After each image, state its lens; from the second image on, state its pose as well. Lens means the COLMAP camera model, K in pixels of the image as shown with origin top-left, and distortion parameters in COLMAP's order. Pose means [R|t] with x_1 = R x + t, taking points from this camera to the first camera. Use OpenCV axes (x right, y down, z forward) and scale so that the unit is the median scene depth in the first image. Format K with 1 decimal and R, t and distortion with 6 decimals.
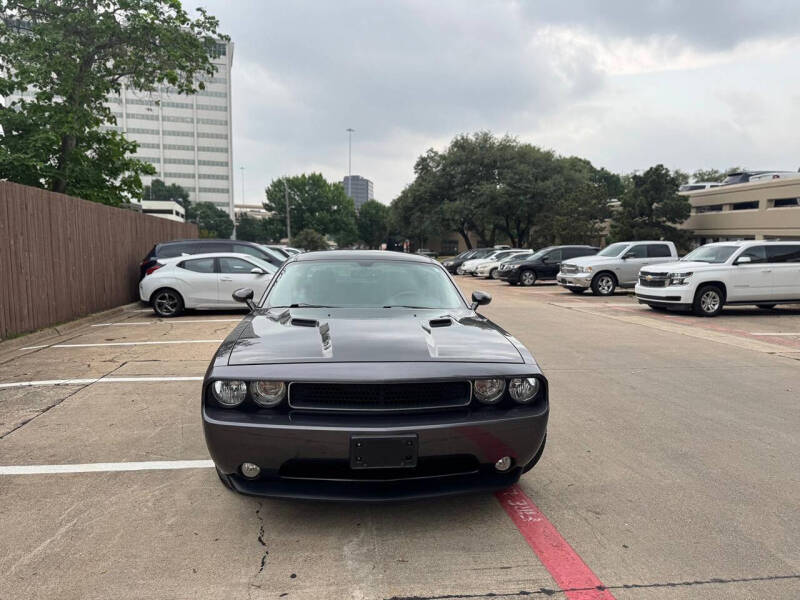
lens RADIAL K [[562.4, 0, 396.8], [0, 562.4, 297.5], [0, 0, 1]] dist [0.052484, -0.059507]
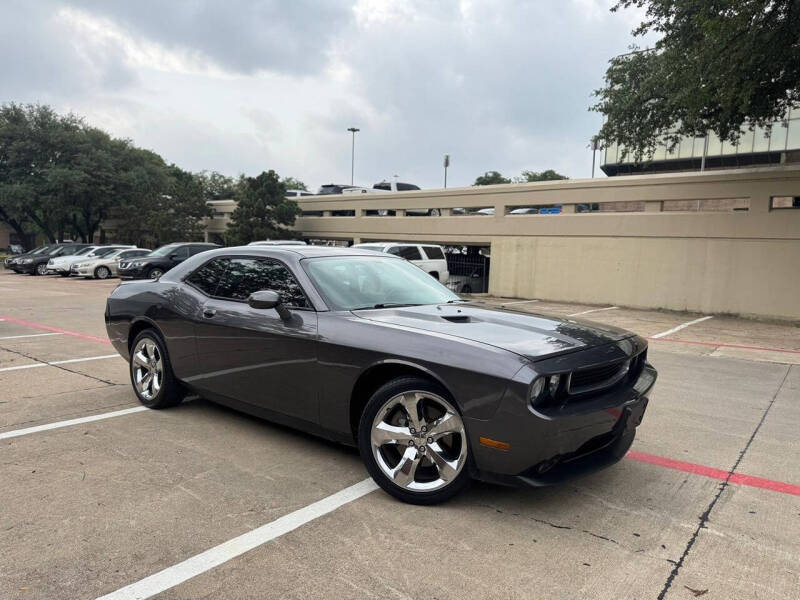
lens RADIAL K [[563.1, 0, 400.0], [0, 563.1, 300.0], [0, 0, 1]] dist [0.053043, -0.069934]
pose [[0.720978, -0.050404, 0.691123, -0.159349], [0.044857, 0.998654, 0.026037, -0.003436], [-0.691505, 0.012230, 0.722268, 0.062498]]
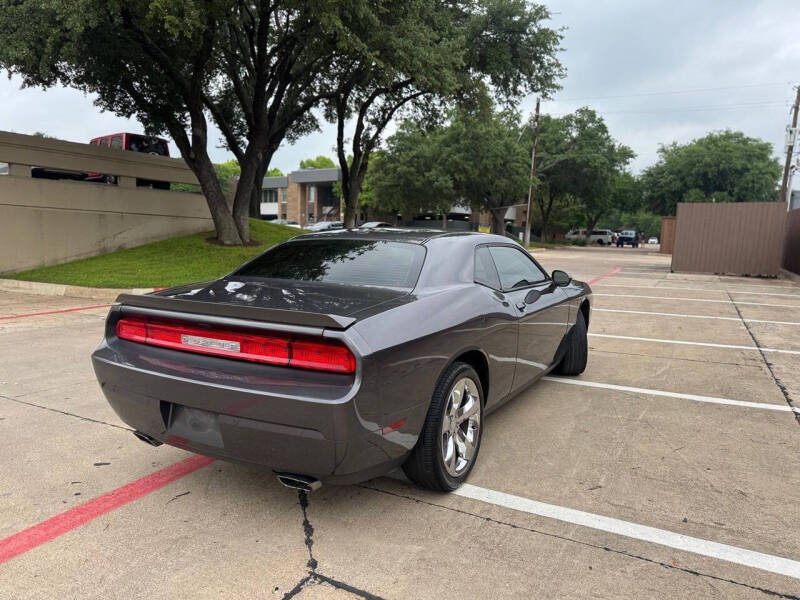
lens RADIAL K [[562.4, 0, 396.8], [0, 562.4, 297.5], [0, 0, 1]] dist [0.052484, -0.059507]
pose [[-0.805075, -0.093327, 0.585785, -0.143001], [0.021969, 0.982177, 0.186672, -0.037303], [-0.592766, 0.163154, -0.788676, 0.447864]]
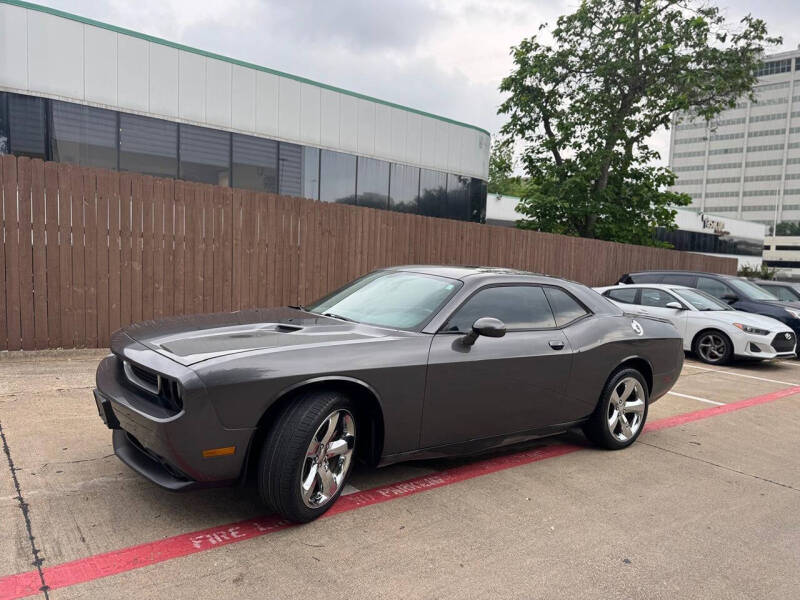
lens RADIAL K [[562.4, 0, 396.8], [0, 562.4, 297.5], [0, 0, 1]] dist [0.052484, -0.059507]
pose [[0.501546, 0.066698, -0.862556, 0.177350], [-0.124420, 0.992220, 0.004379, -0.006193], [0.856137, 0.105123, 0.505943, 0.119078]]
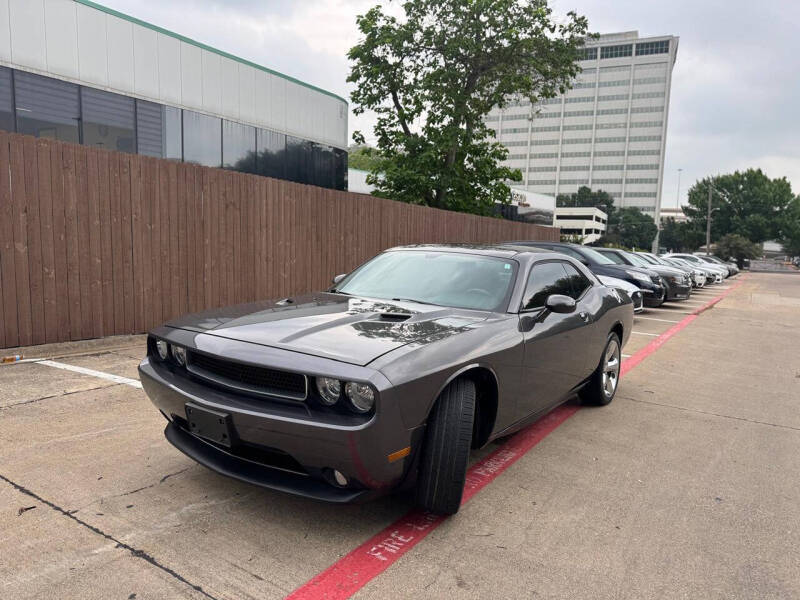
lens RADIAL K [[562.0, 0, 400.0], [0, 562.0, 300.0], [0, 0, 1]] dist [0.051387, -0.067314]
pose [[0.754969, 0.083389, -0.650437, 0.119107], [-0.087102, 0.995845, 0.026572, -0.001329], [0.649951, 0.036593, 0.759095, 0.057436]]
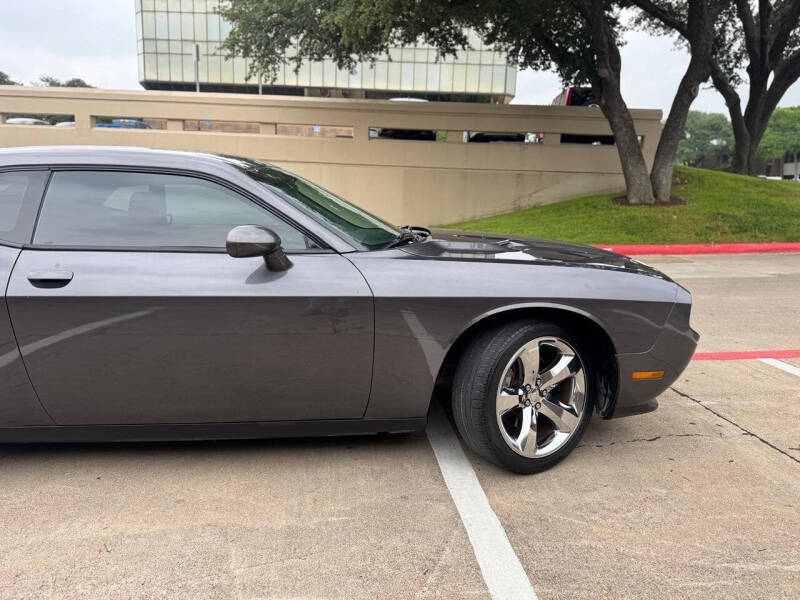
lens RADIAL K [[562.1, 0, 403.5], [0, 562.1, 304.3], [0, 0, 1]] dist [0.052168, -0.066630]
pose [[0.019481, -0.209739, 0.977563, -0.169744], [0.070724, 0.975589, 0.207906, -0.009033], [-0.997306, 0.065087, 0.033839, 0.196210]]
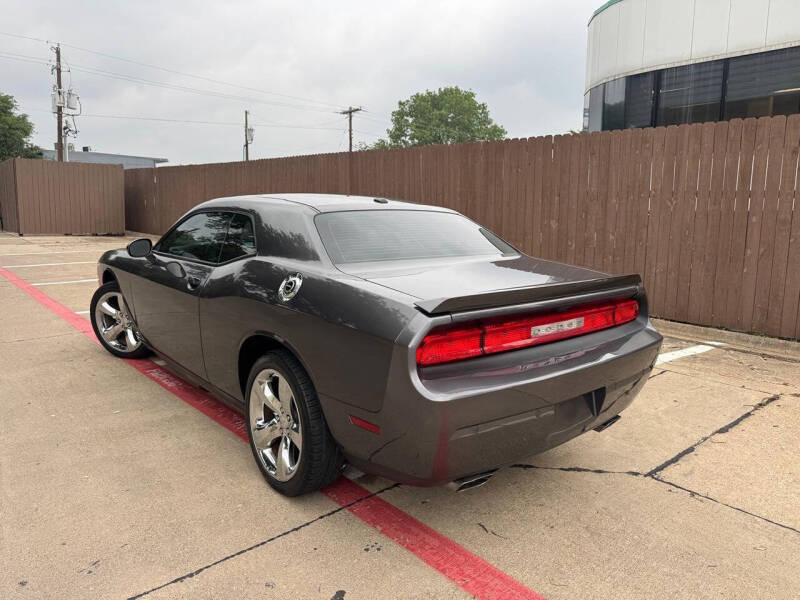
lens RADIAL K [[562.1, 0, 403.5], [0, 562.1, 304.3], [0, 0, 1]] dist [0.052168, -0.066630]
pose [[-0.827347, 0.062670, -0.558185, 0.071277], [-0.080224, 0.970384, 0.227859, -0.032479], [0.555933, 0.233298, -0.797816, 0.448190]]
